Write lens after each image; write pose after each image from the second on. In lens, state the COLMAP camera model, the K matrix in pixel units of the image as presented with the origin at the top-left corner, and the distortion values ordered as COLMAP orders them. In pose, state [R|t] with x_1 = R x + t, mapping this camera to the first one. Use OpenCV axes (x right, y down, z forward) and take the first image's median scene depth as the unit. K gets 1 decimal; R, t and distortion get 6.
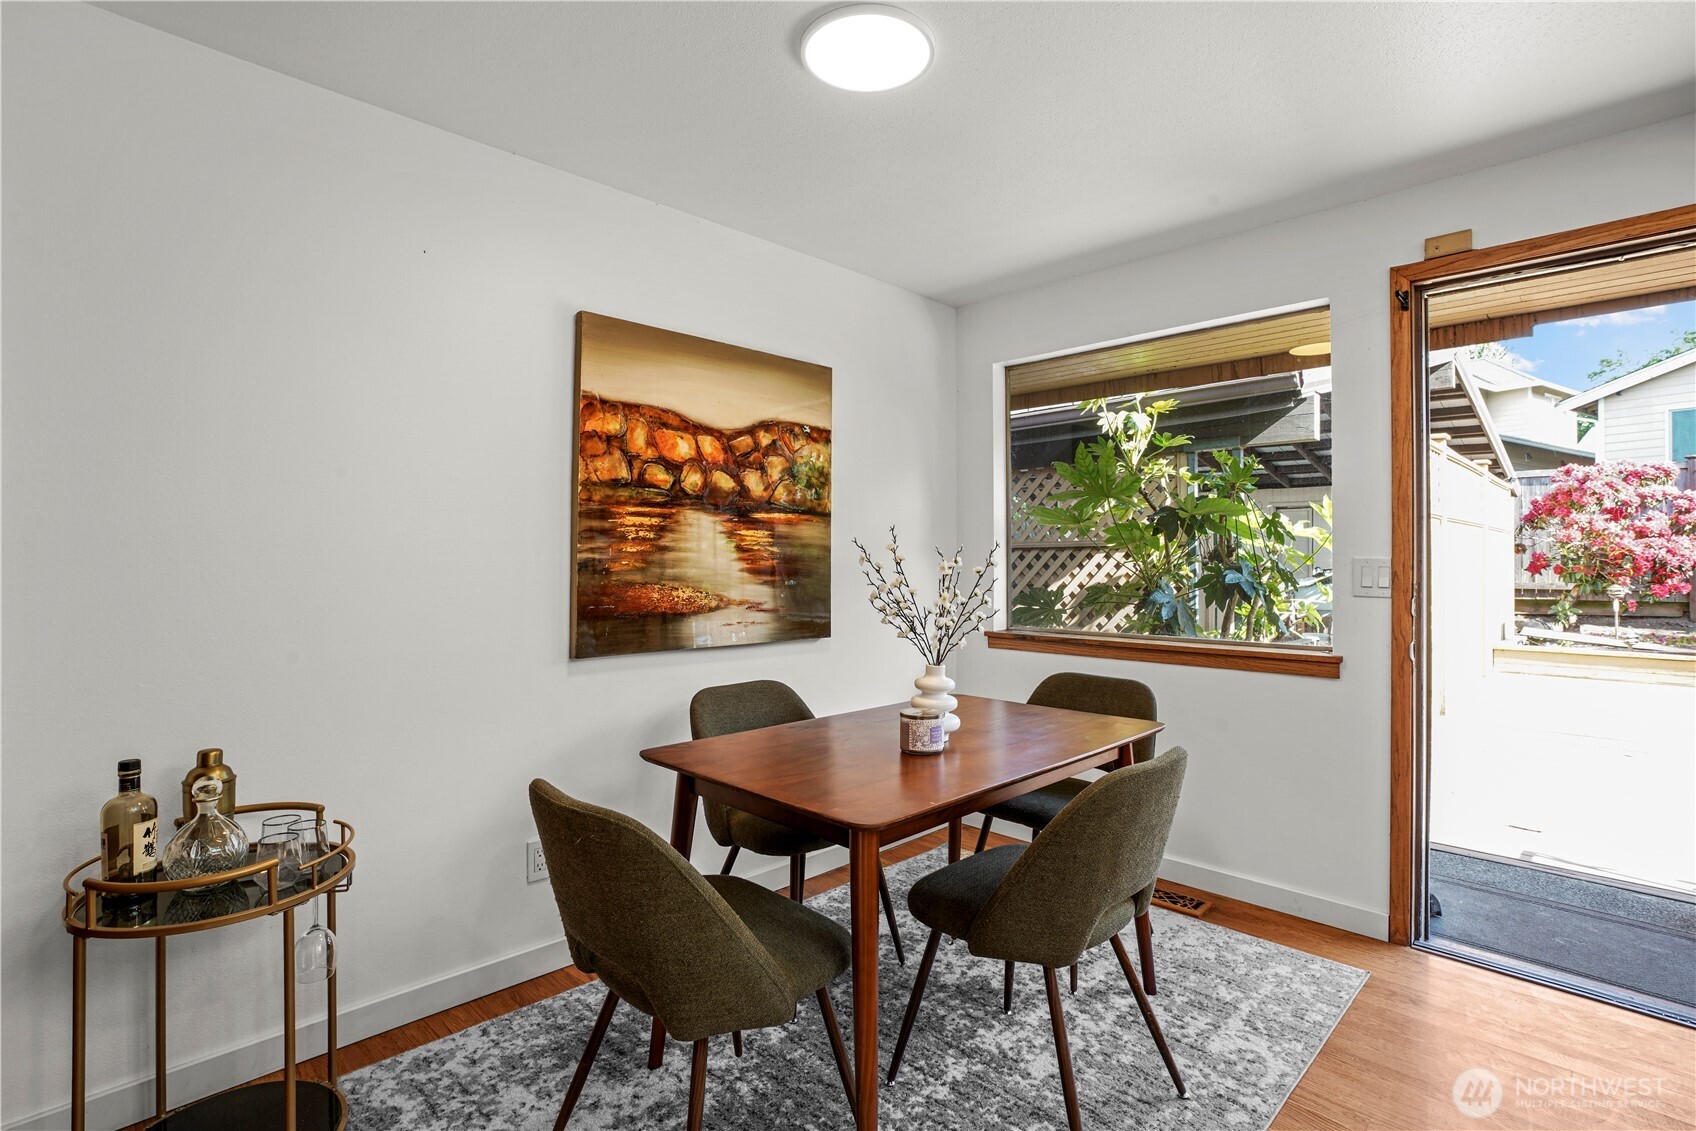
lens RADIAL K [[787.5, 0, 837.2], [0, 787.5, 559.4], [0, 0, 1]] dist [-0.050260, 0.018366]
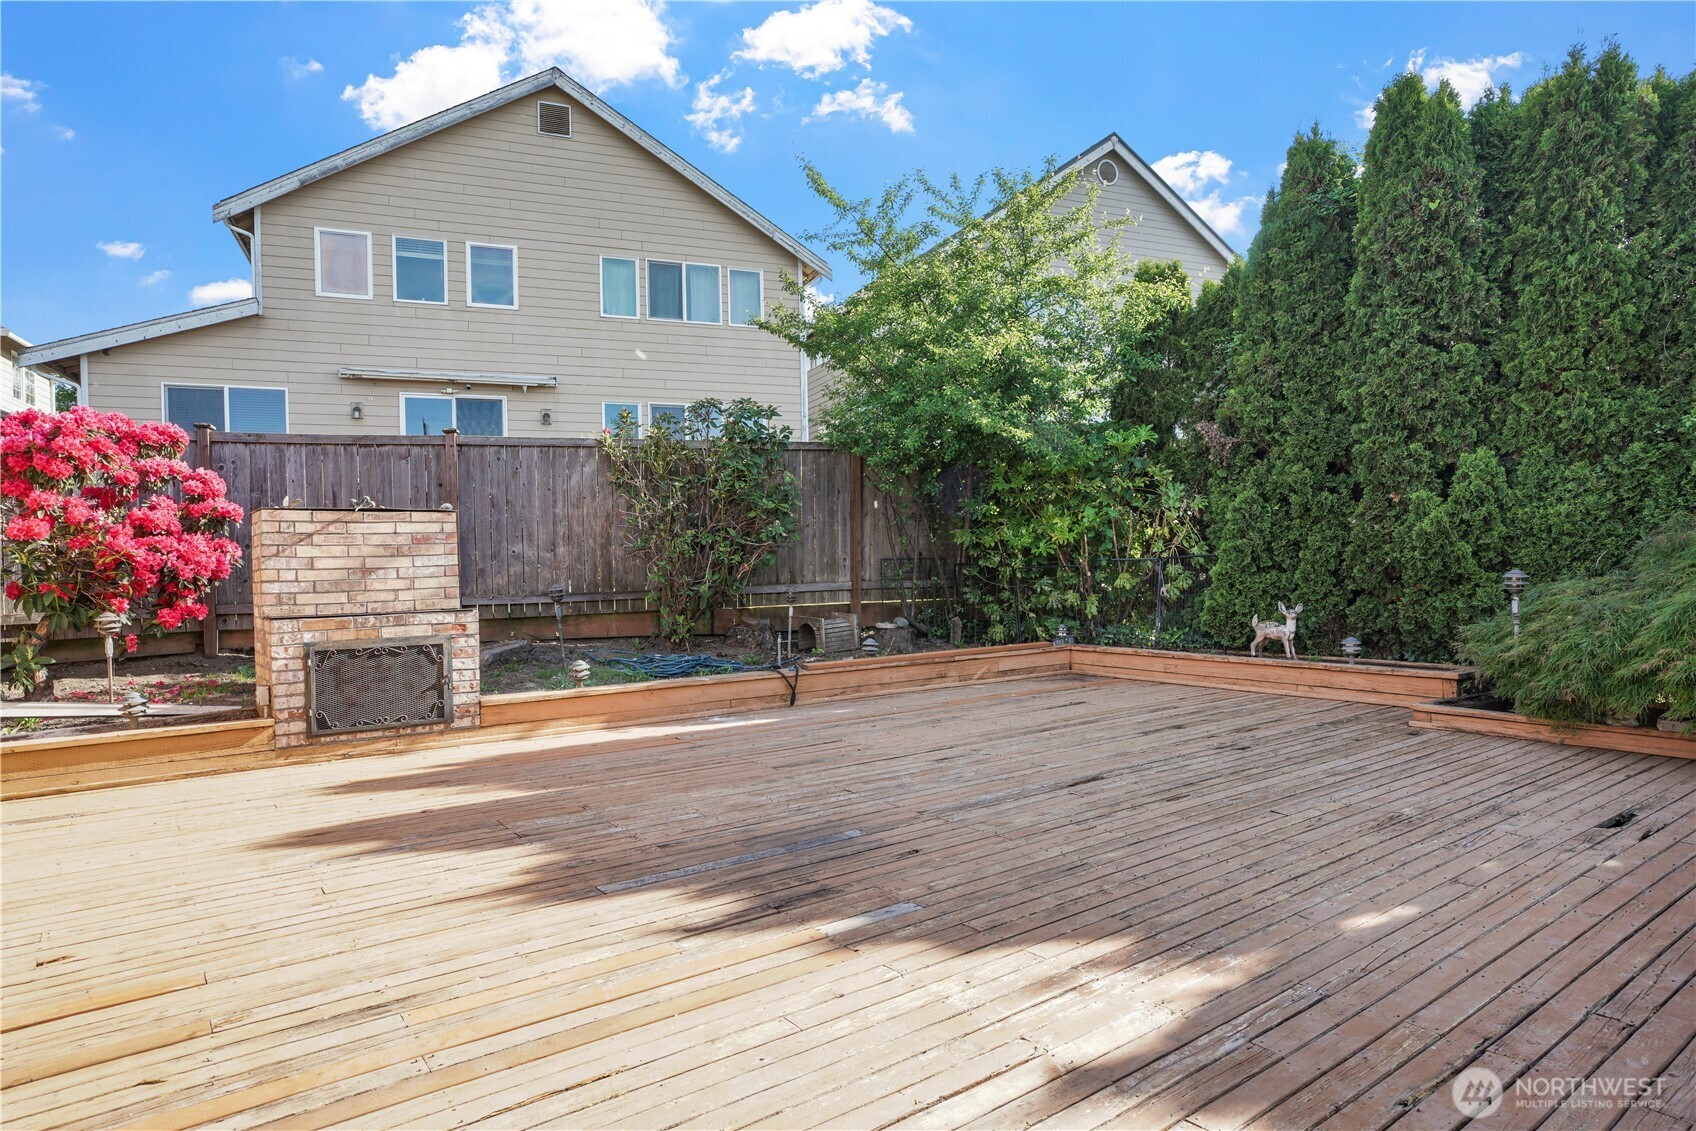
lens RADIAL K [[980.9, 0, 851.2], [0, 980.9, 559.8], [0, 0, 1]] dist [-0.004729, 0.023294]
pose [[0.127919, -0.000607, 0.991784, 0.308536], [0.024536, 0.999696, -0.002552, 0.007987], [-0.991481, 0.024661, 0.127895, 0.301407]]
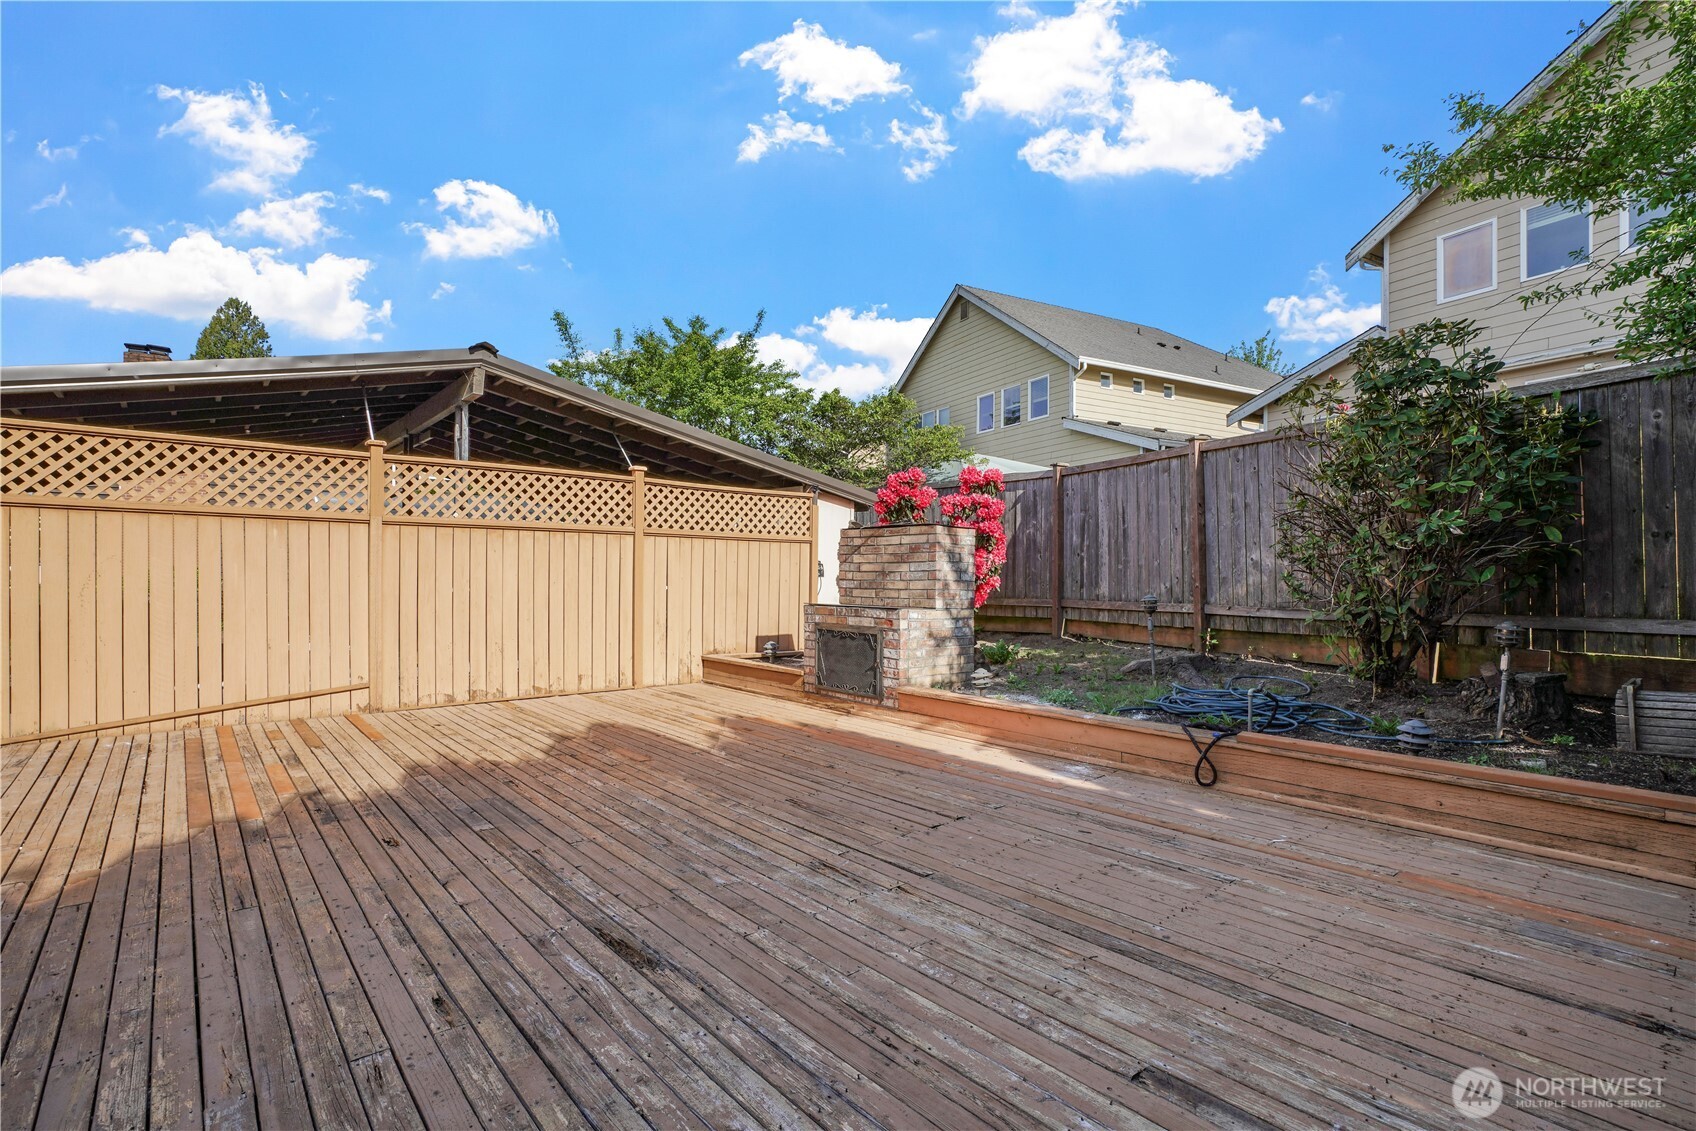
lens RADIAL K [[812.3, 0, 849.6], [0, 812.3, 583.8], [0, 0, 1]] dist [-0.055427, 0.019124]
pose [[0.997168, 0.008767, -0.074690, 0.921182], [-0.008681, 0.999961, 0.001478, 0.013466], [0.074700, -0.000826, 0.997206, 0.009735]]
